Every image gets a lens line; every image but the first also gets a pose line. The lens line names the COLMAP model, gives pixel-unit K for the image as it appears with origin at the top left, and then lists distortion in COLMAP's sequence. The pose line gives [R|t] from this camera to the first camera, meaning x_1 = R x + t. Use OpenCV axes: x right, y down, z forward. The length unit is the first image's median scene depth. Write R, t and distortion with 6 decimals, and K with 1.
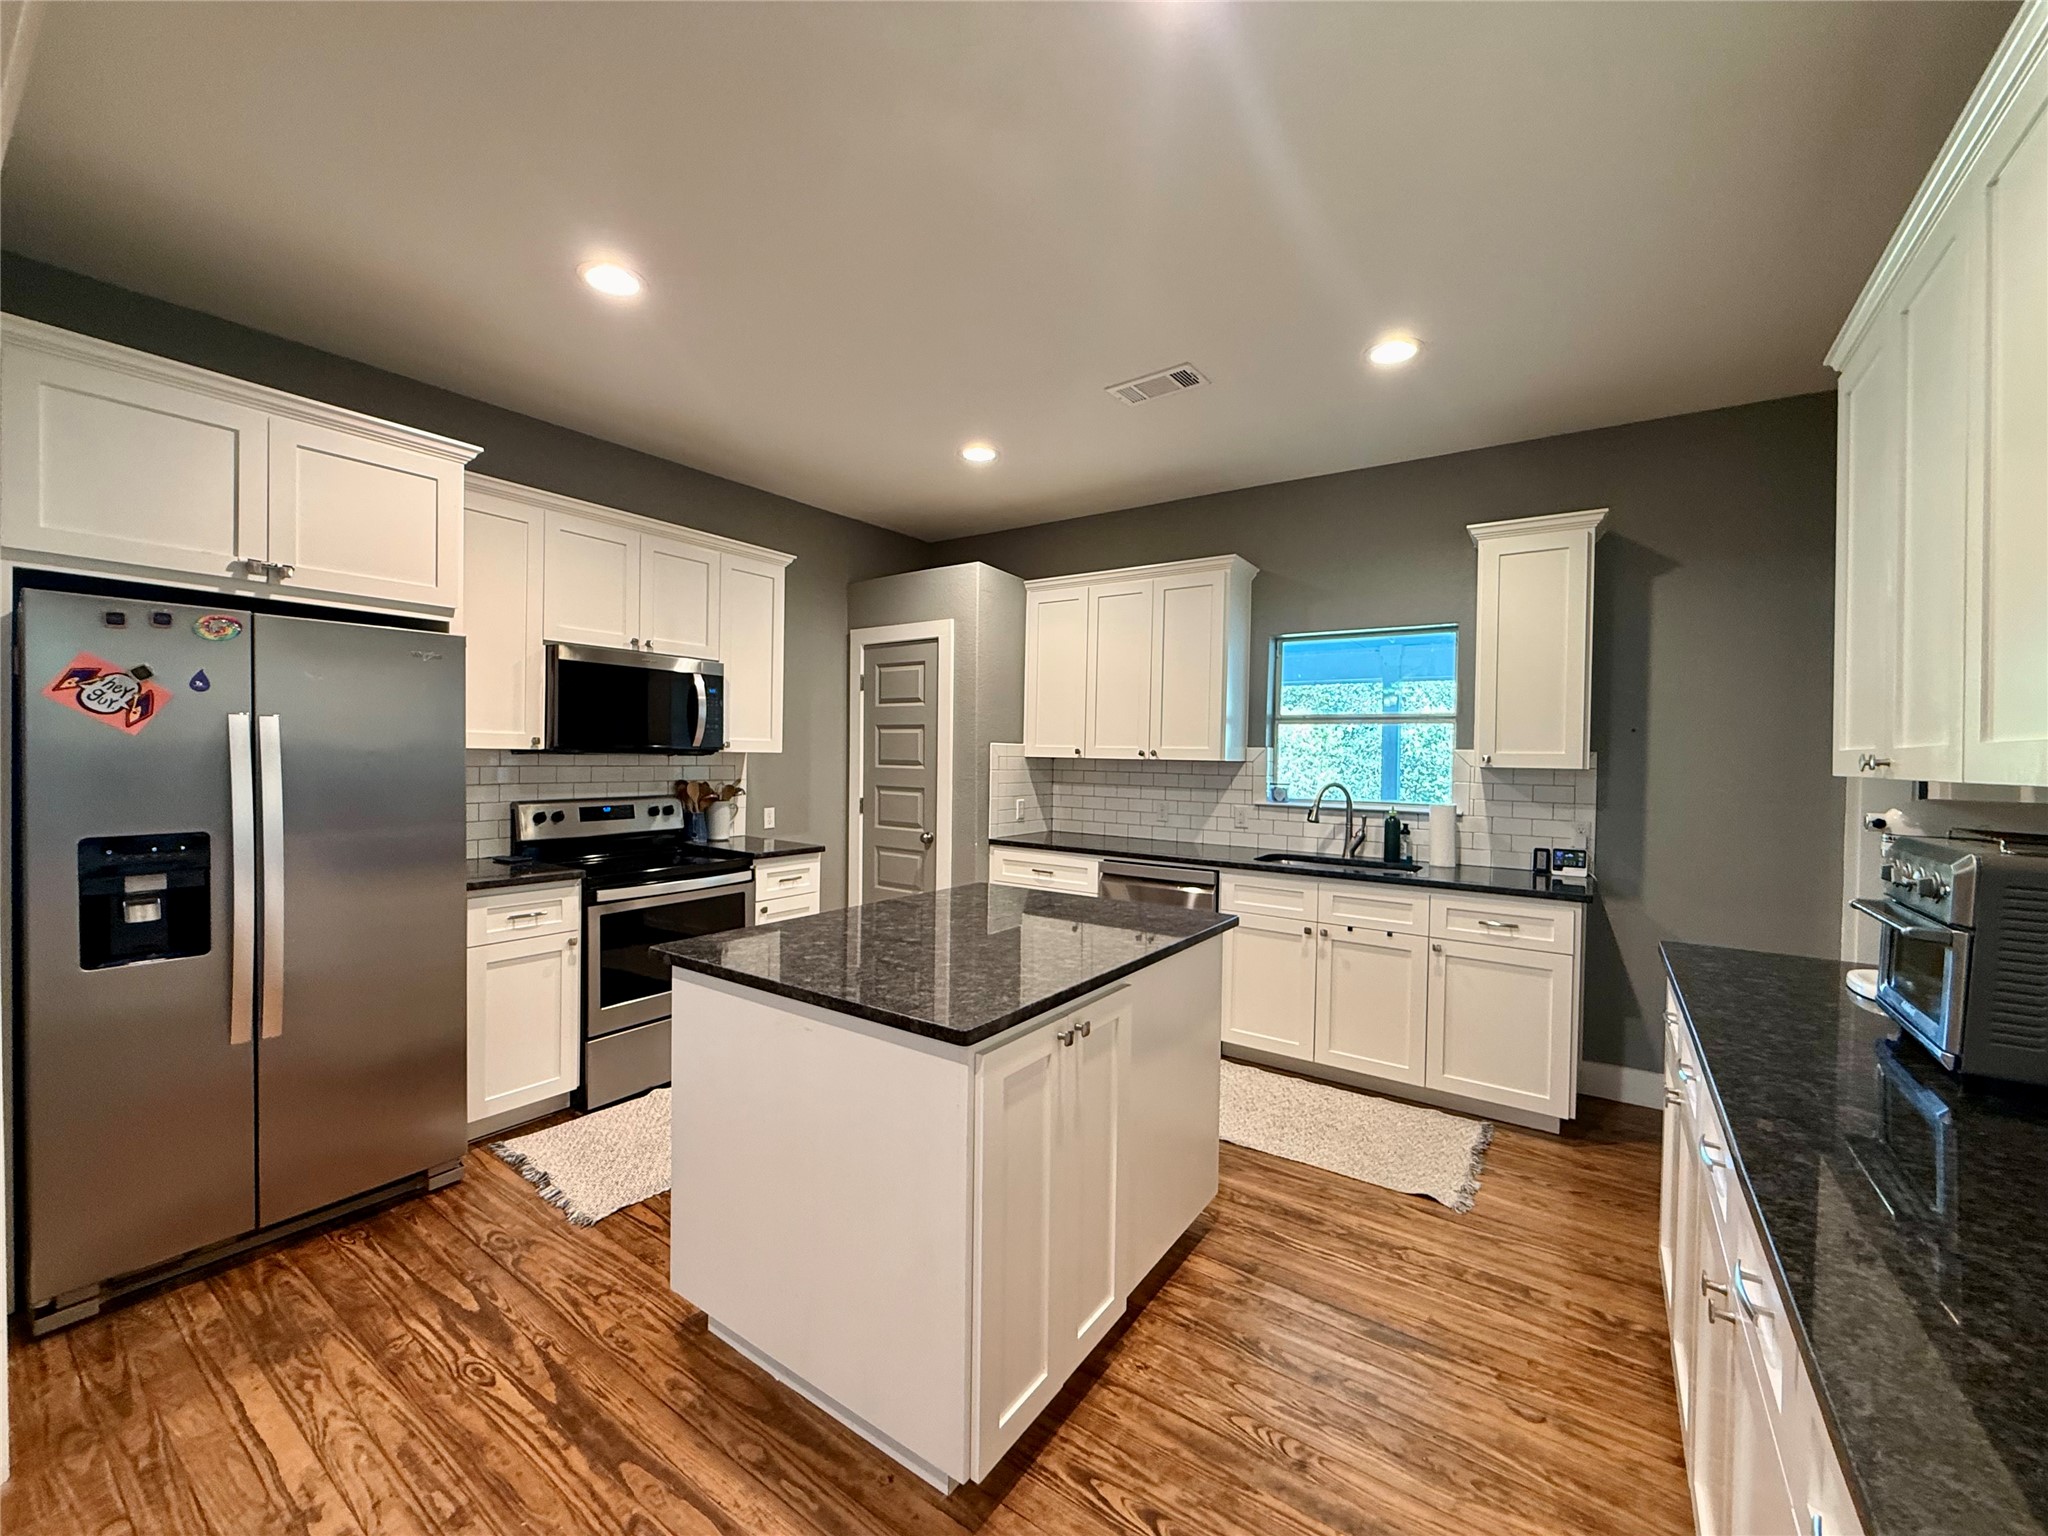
lens RADIAL K [[819.1, 0, 1020.6], [0, 819.1, 765.8], [0, 0, 1]] dist [-0.000638, 0.000308]
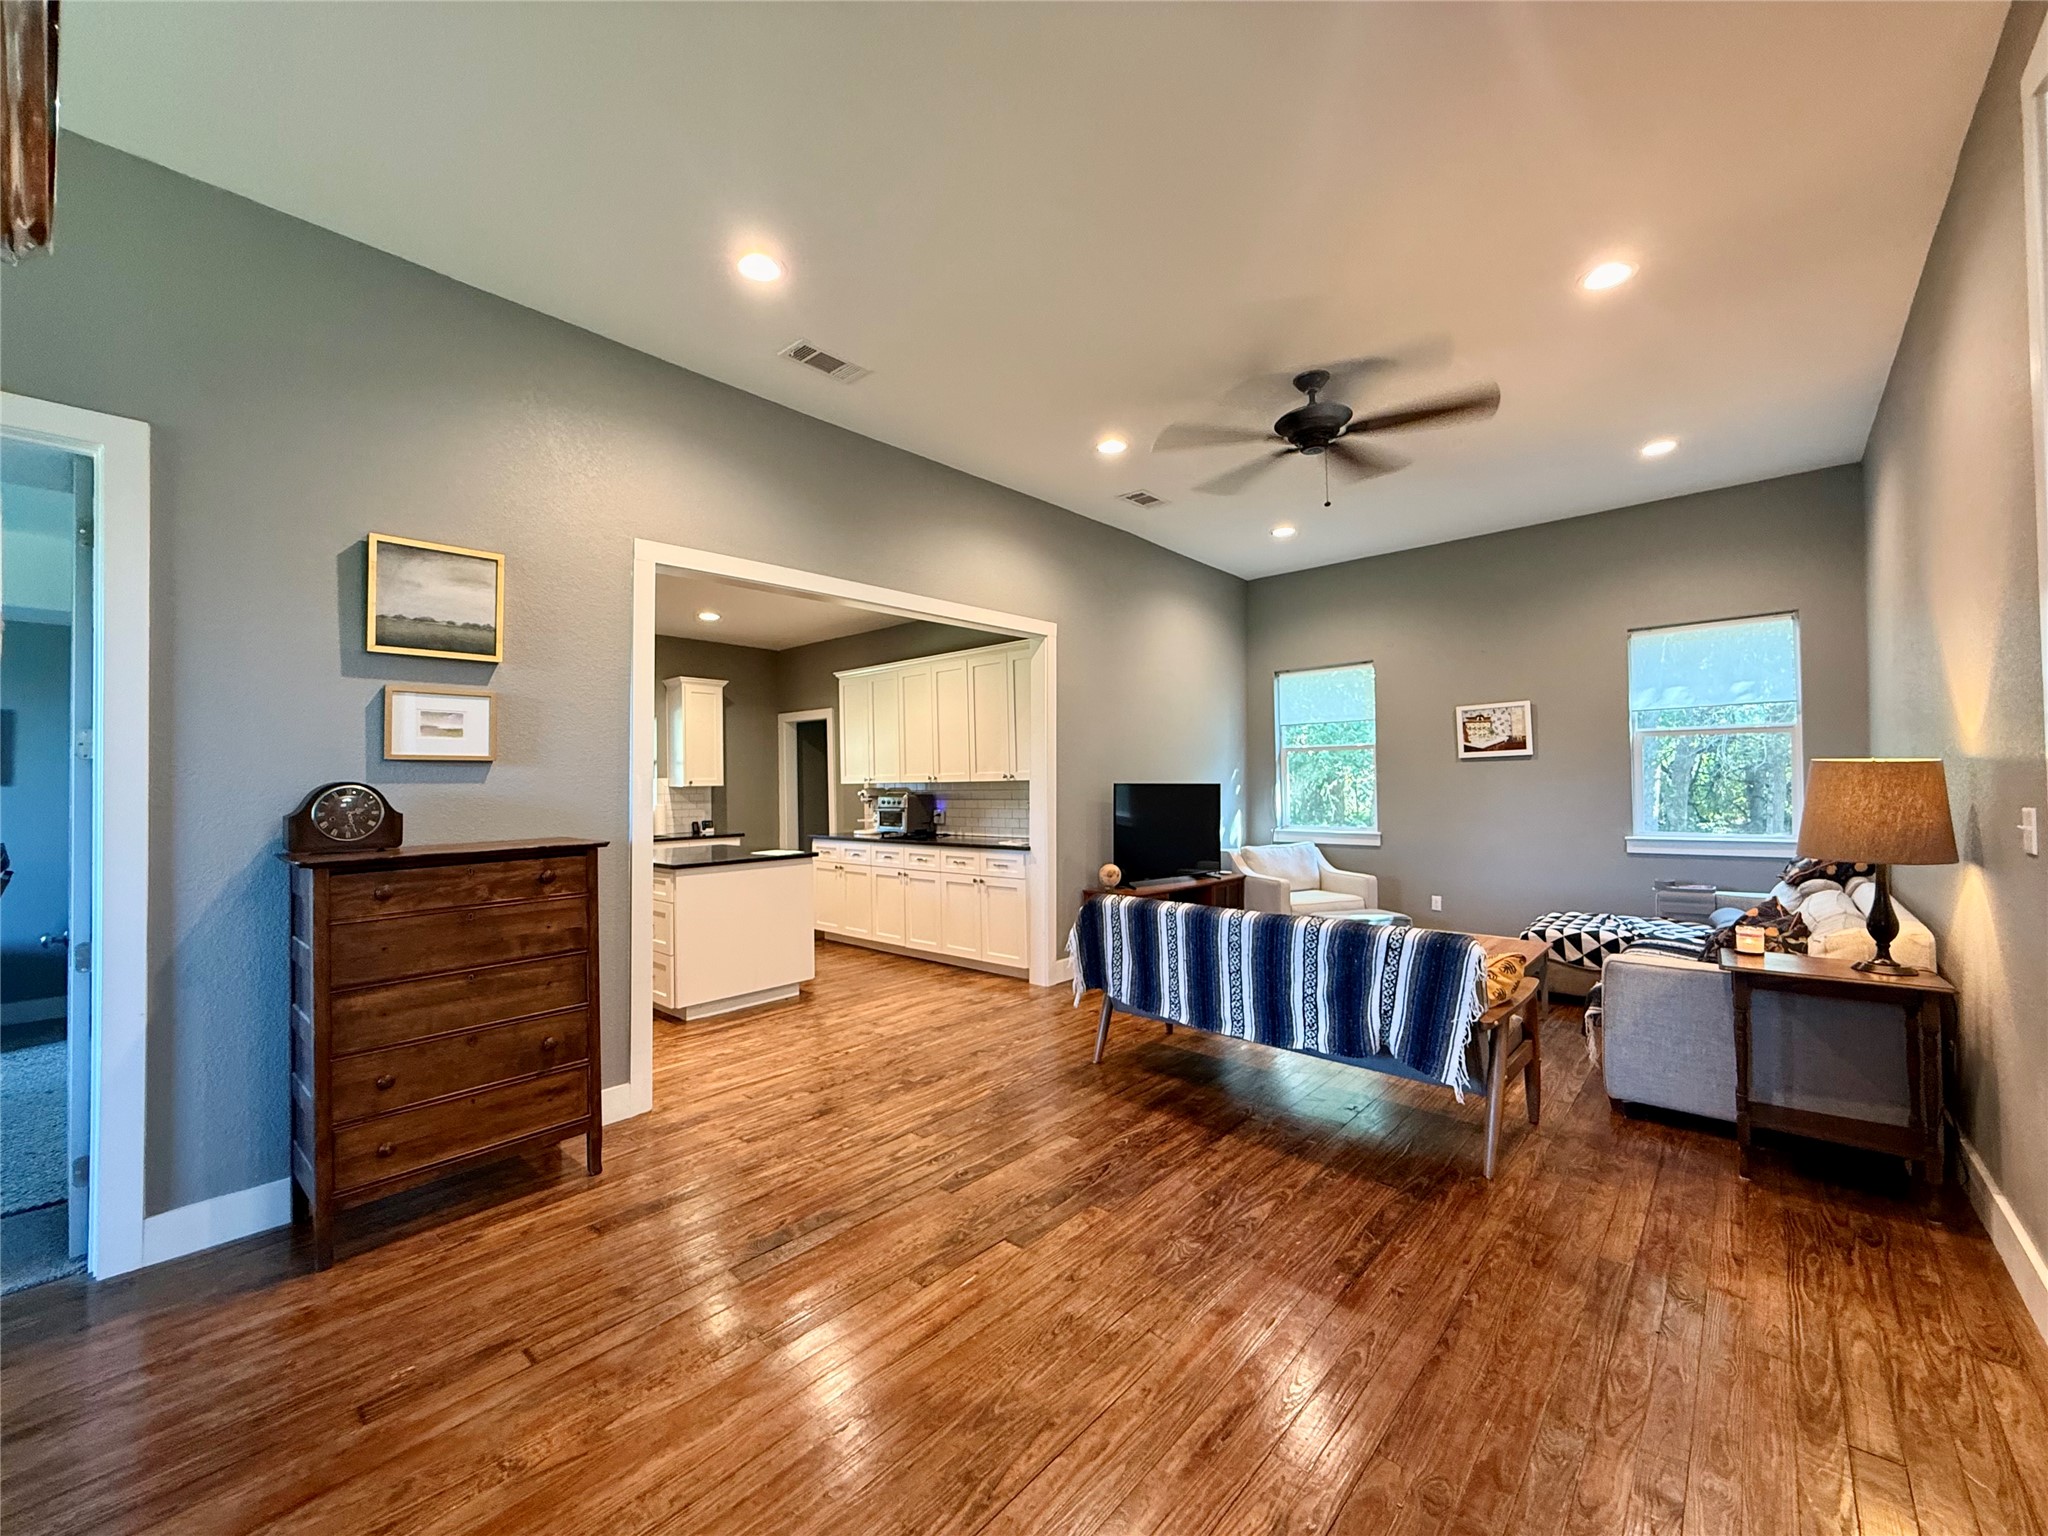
lens RADIAL K [[819.1, 0, 1020.6], [0, 819.1, 765.8], [0, 0, 1]] dist [-0.000638, 0.000308]
pose [[0.126328, 0.002187, 0.991986, -1.627513], [0.030792, 0.999507, -0.006125, -0.012915], [-0.991511, 0.031319, 0.126198, -0.190554]]
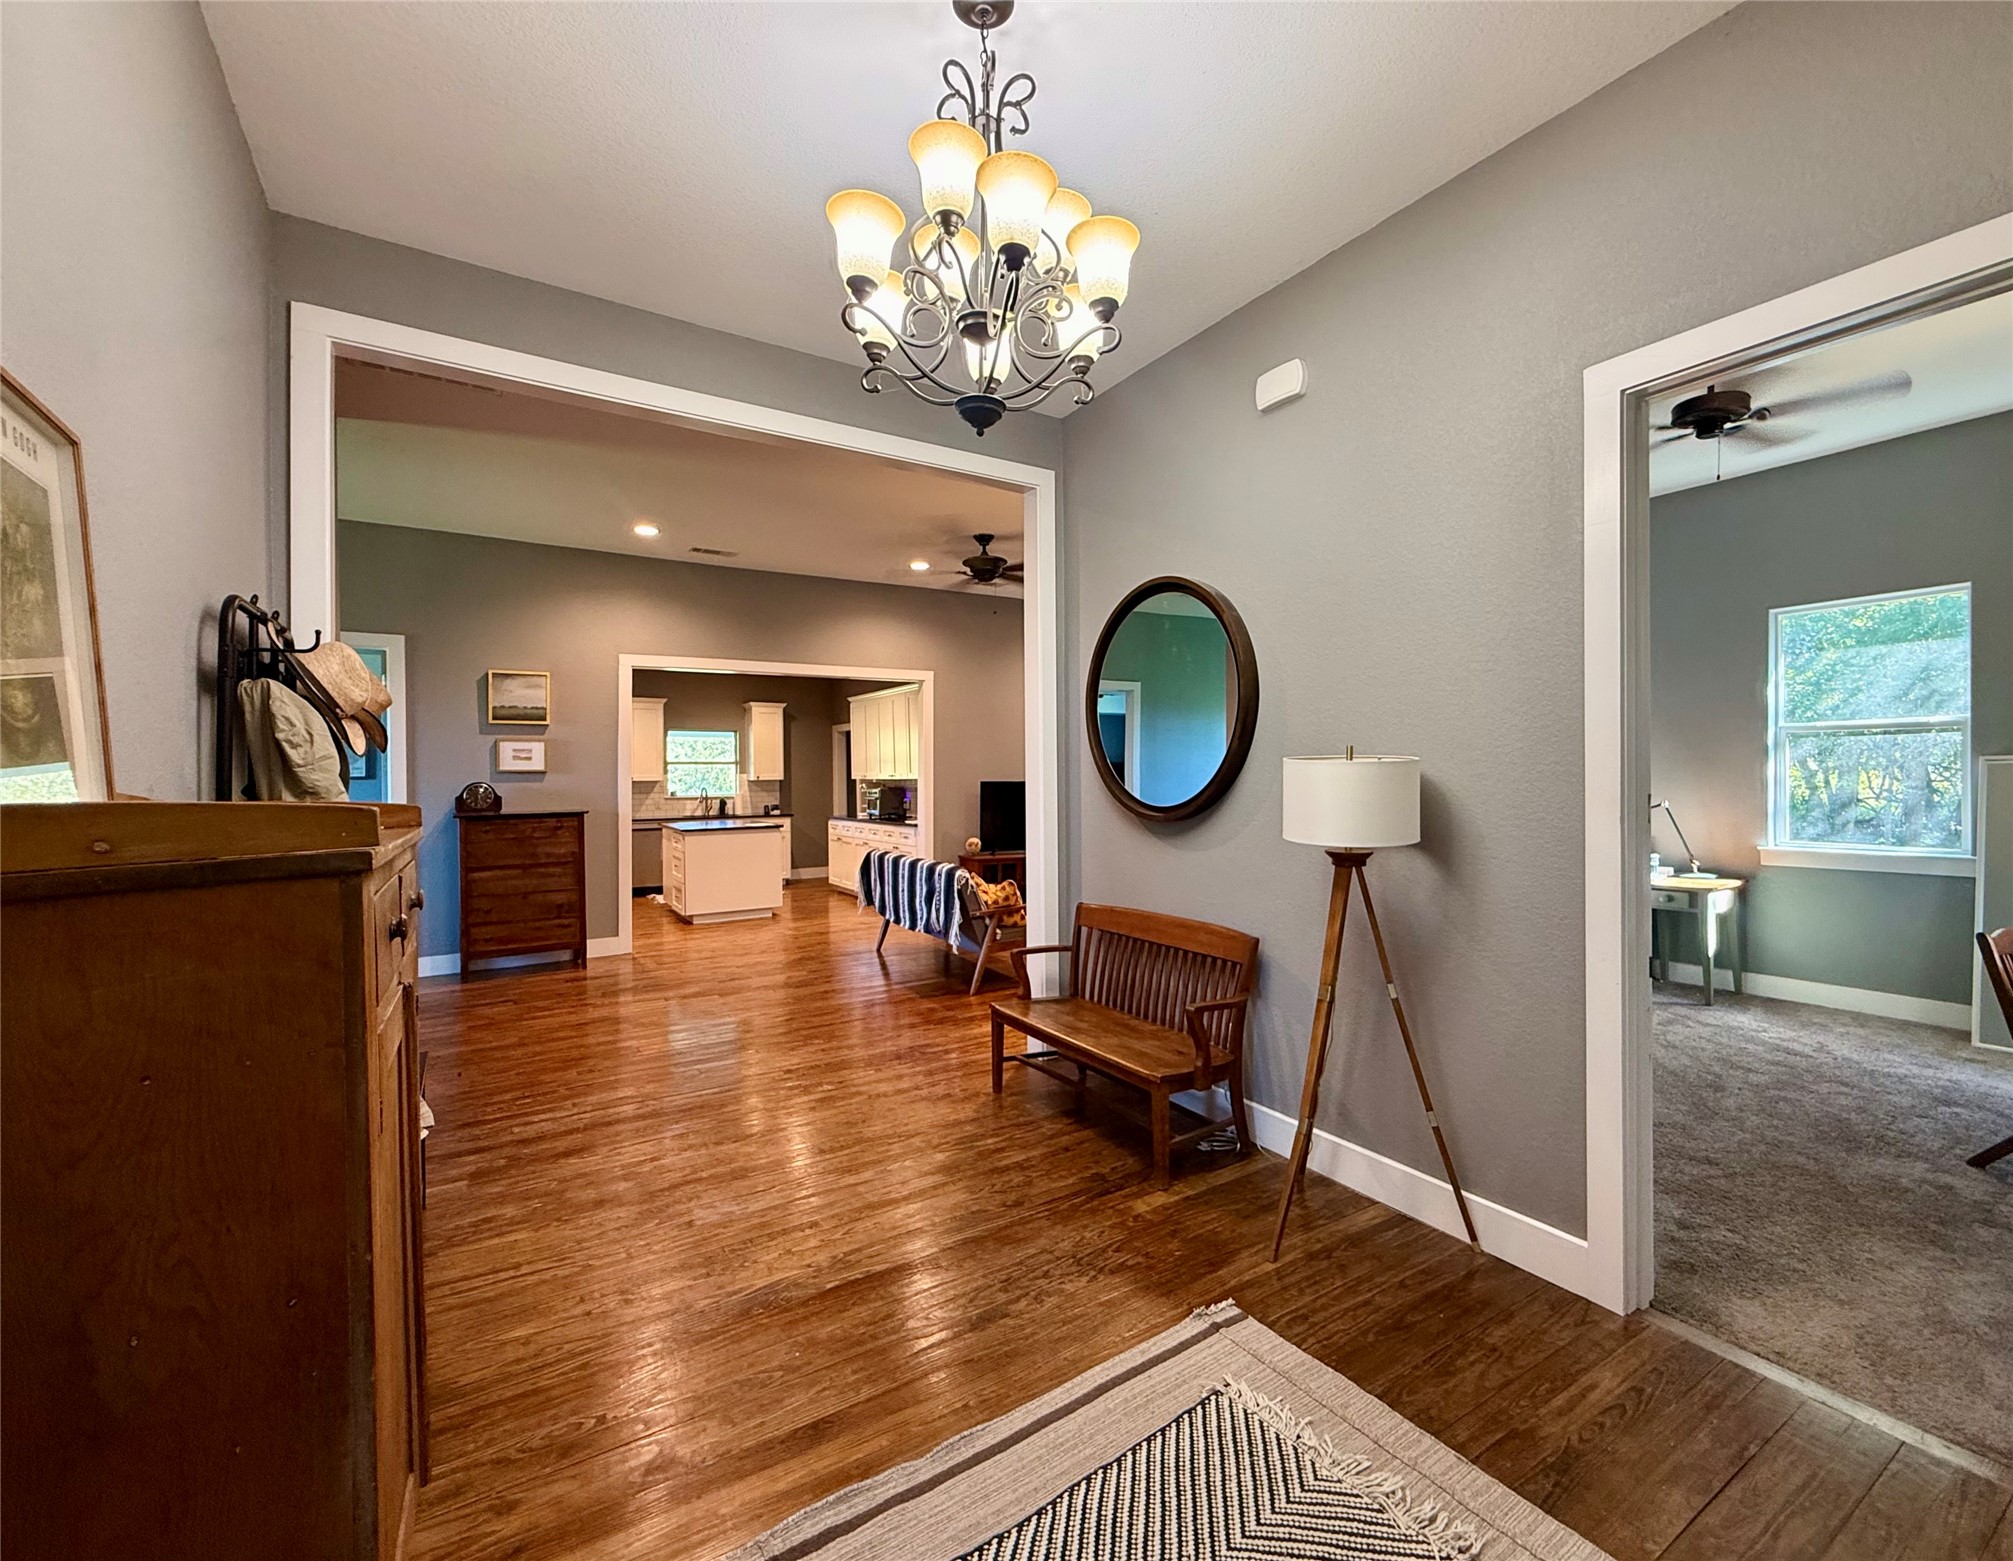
lens RADIAL K [[878.6, 0, 1049.9], [0, 878.6, 775.6], [0, 0, 1]] dist [-0.002745, -0.000166]
pose [[0.369106, -0.022384, 0.929118, -2.277084], [0.030037, 0.999475, 0.012146, -0.023247], [-0.928902, 0.023425, 0.369585, -1.365905]]
